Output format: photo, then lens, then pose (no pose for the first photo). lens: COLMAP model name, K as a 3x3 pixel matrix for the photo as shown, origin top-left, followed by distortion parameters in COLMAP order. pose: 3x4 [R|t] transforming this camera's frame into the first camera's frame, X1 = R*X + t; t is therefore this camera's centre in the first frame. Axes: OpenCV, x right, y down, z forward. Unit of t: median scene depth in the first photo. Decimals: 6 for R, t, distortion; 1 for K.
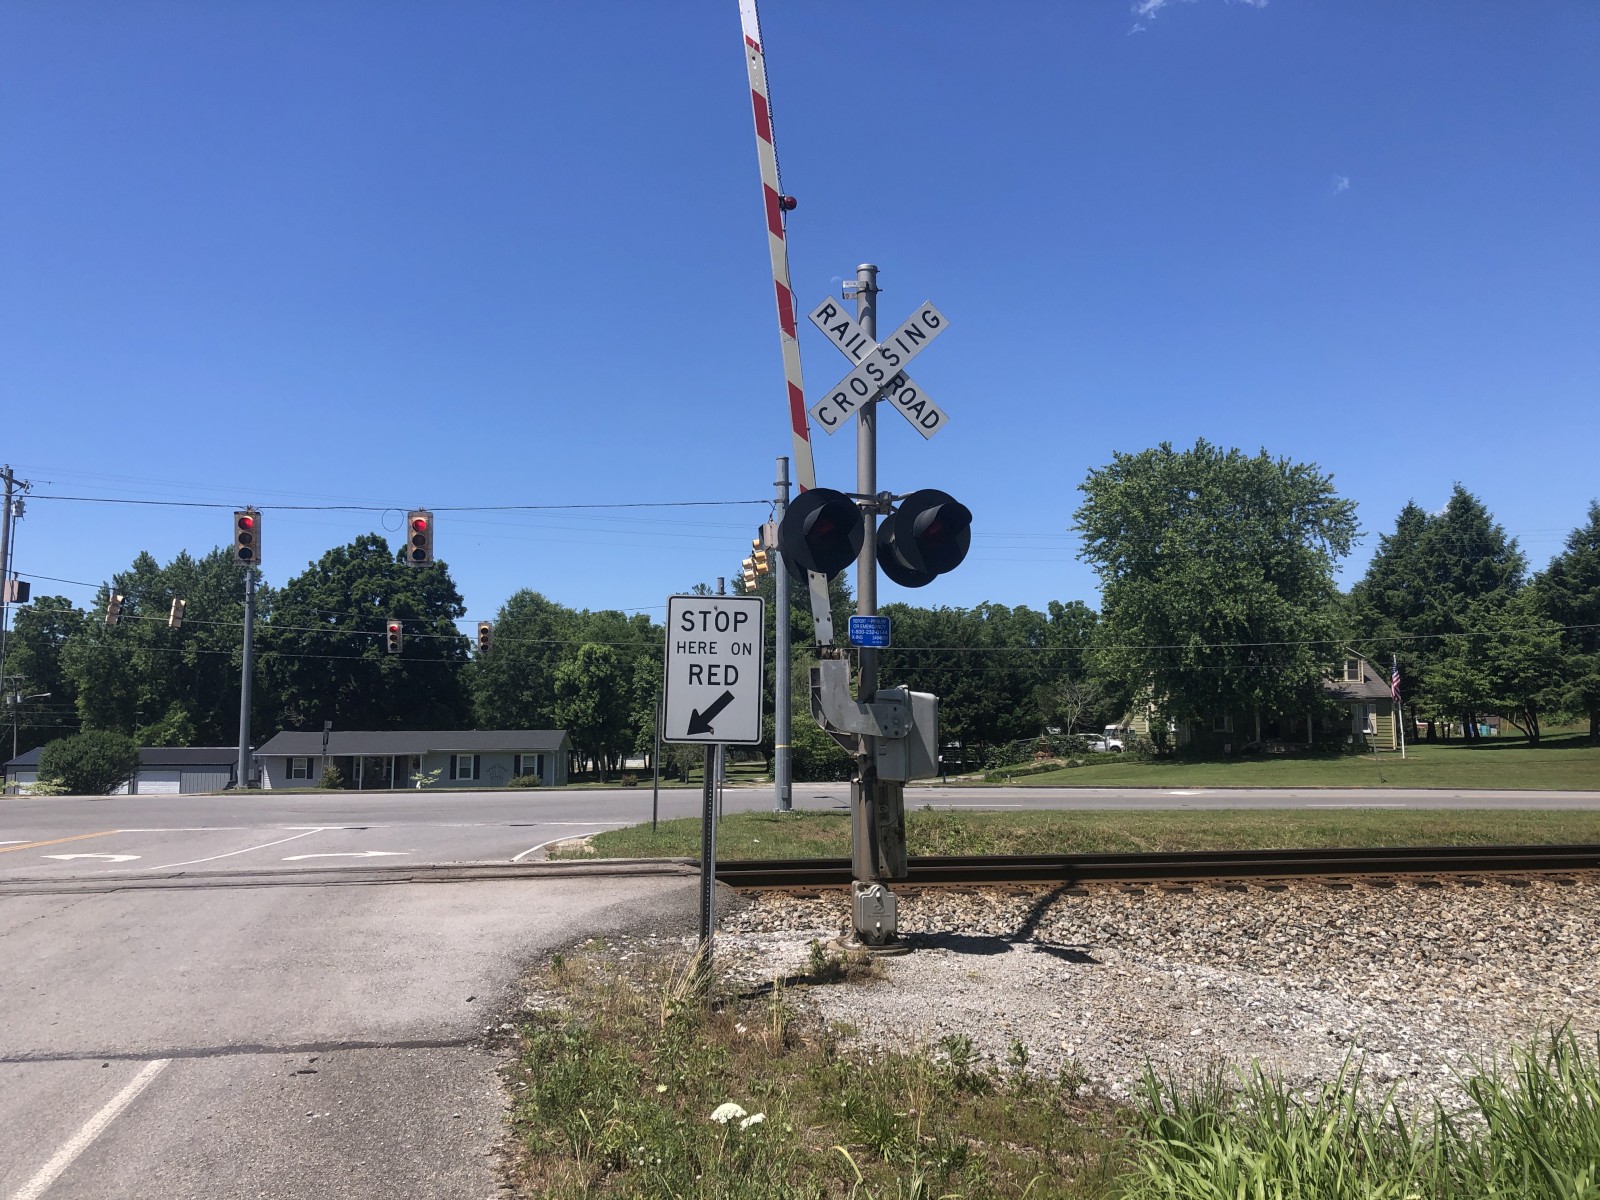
lens RADIAL K [[1329.4, 0, 801.9], [0, 1329.4, 581.1], [0, 0, 1]] dist [0.027460, 0.001782]
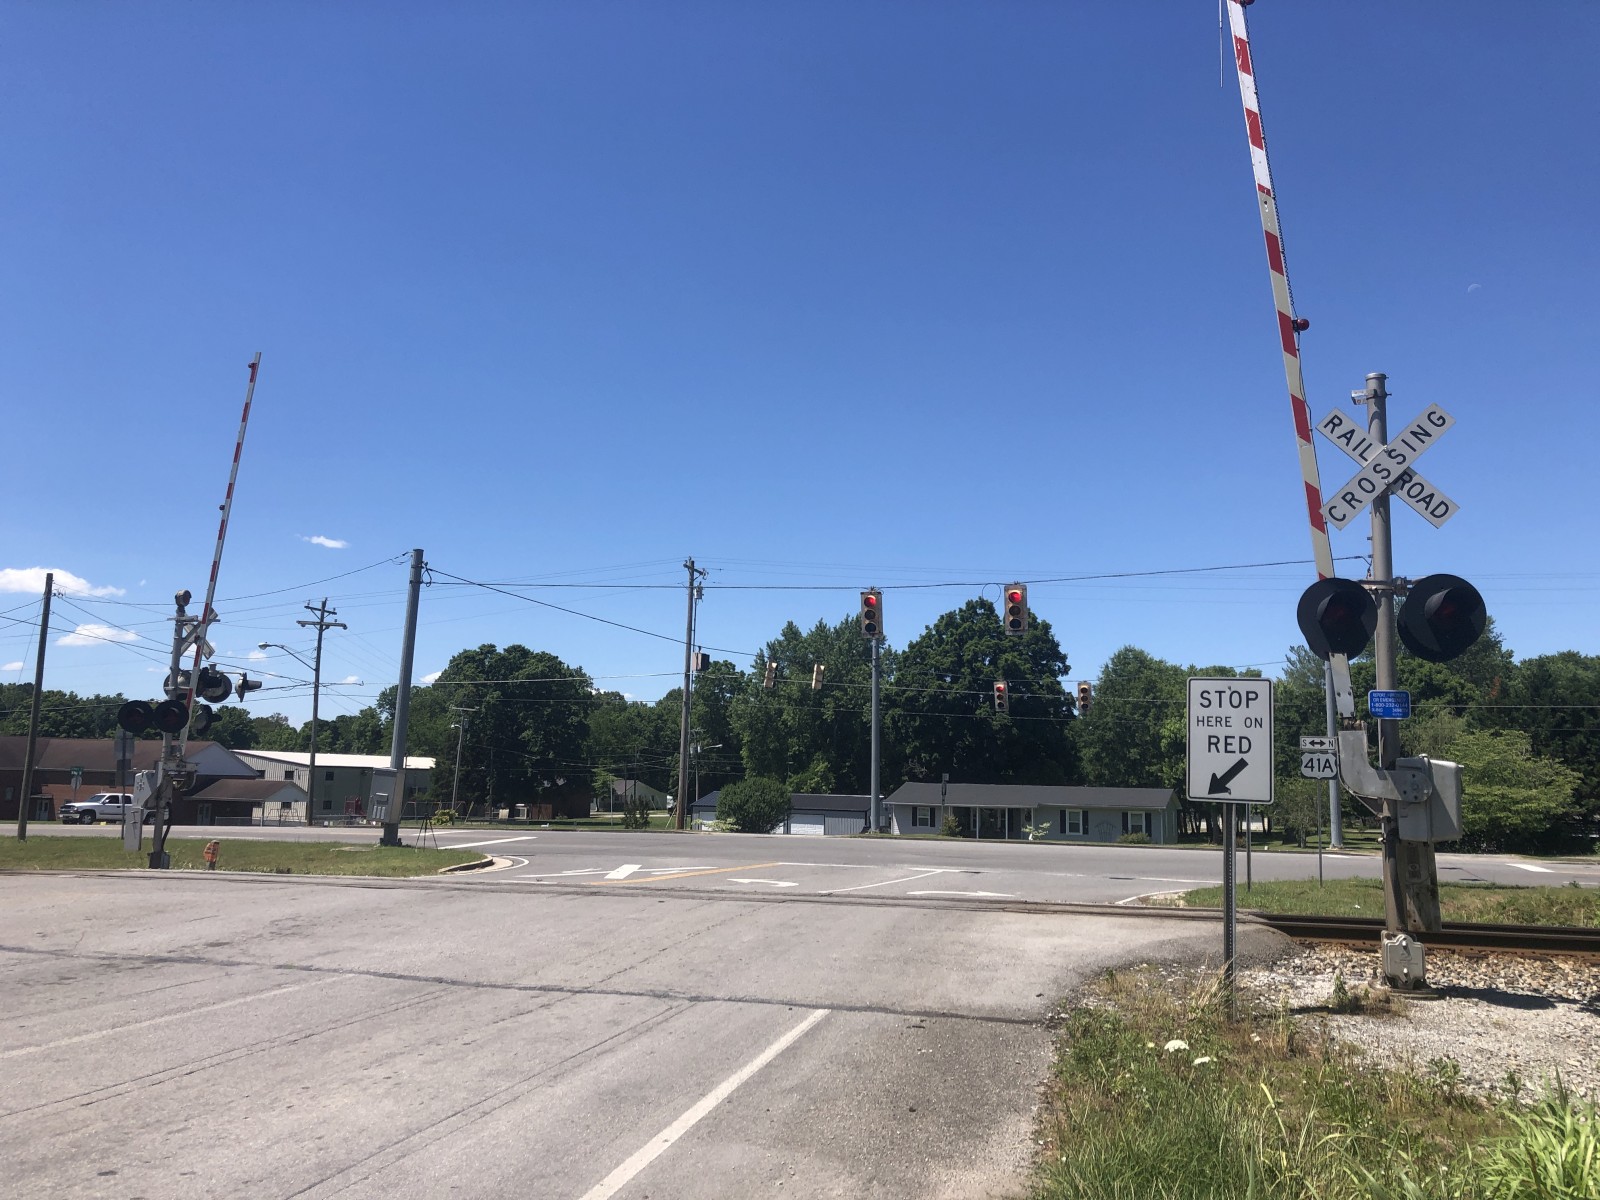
lens RADIAL K [[1337.9, 0, 800.0], [0, 1337.9, 600.0], [0, 0, 1]] dist [0.079560, -0.105298]
pose [[0.900552, -0.038333, -0.433055, 0.031682], [0.026800, 0.999106, -0.032707, -0.007767], [0.433921, 0.017848, 0.900774, -0.071706]]
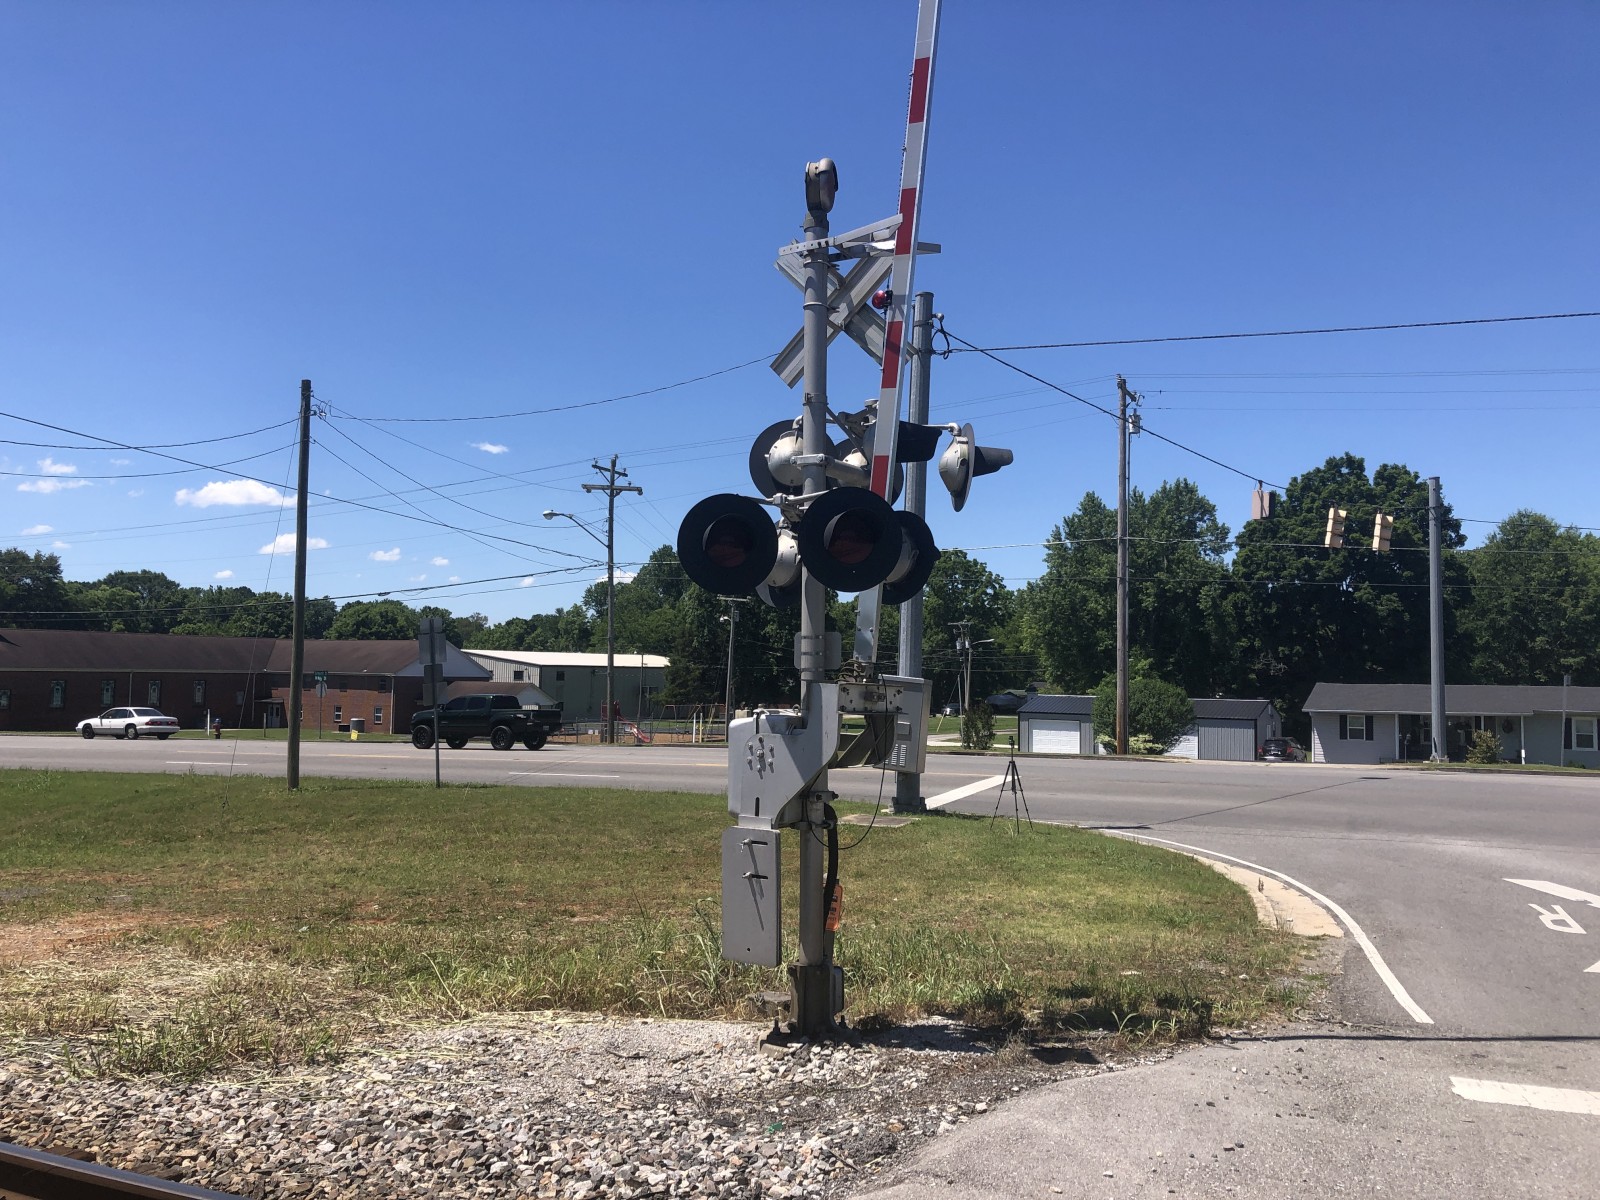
lens RADIAL K [[1337.9, 0, 800.0], [0, 1337.9, 600.0], [0, 0, 1]] dist [0.079560, -0.105298]
pose [[0.840038, -0.018623, -0.542208, -0.437318], [0.048065, 0.998035, 0.040188, 0.019794], [0.540395, -0.059821, 0.839282, 0.219452]]
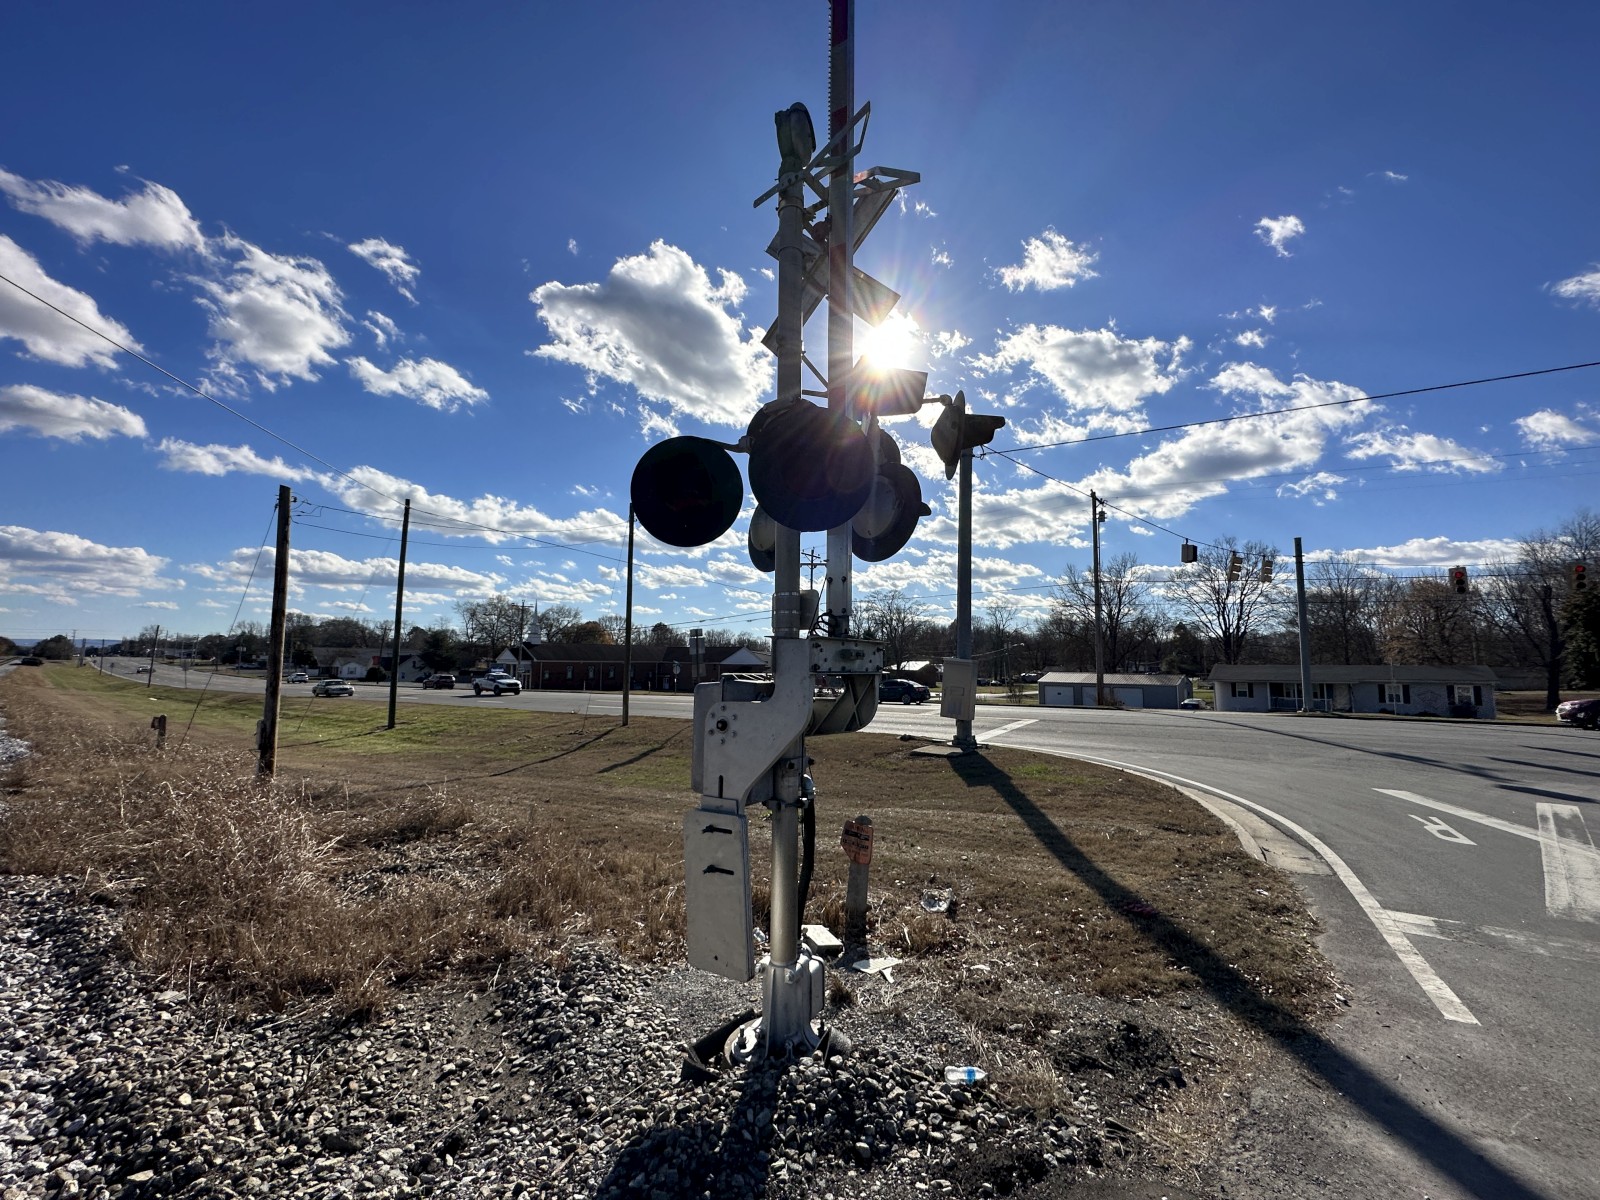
lens RADIAL K [[649.2, 0, 798.8], [0, 649.2, 599.4], [0, 0, 1]] dist [-0.000727, 0.000047]
pose [[0.721933, -0.059473, -0.689403, -0.488230], [0.069153, 0.997513, -0.013637, 0.038286], [0.688499, -0.037830, 0.724250, 0.340000]]
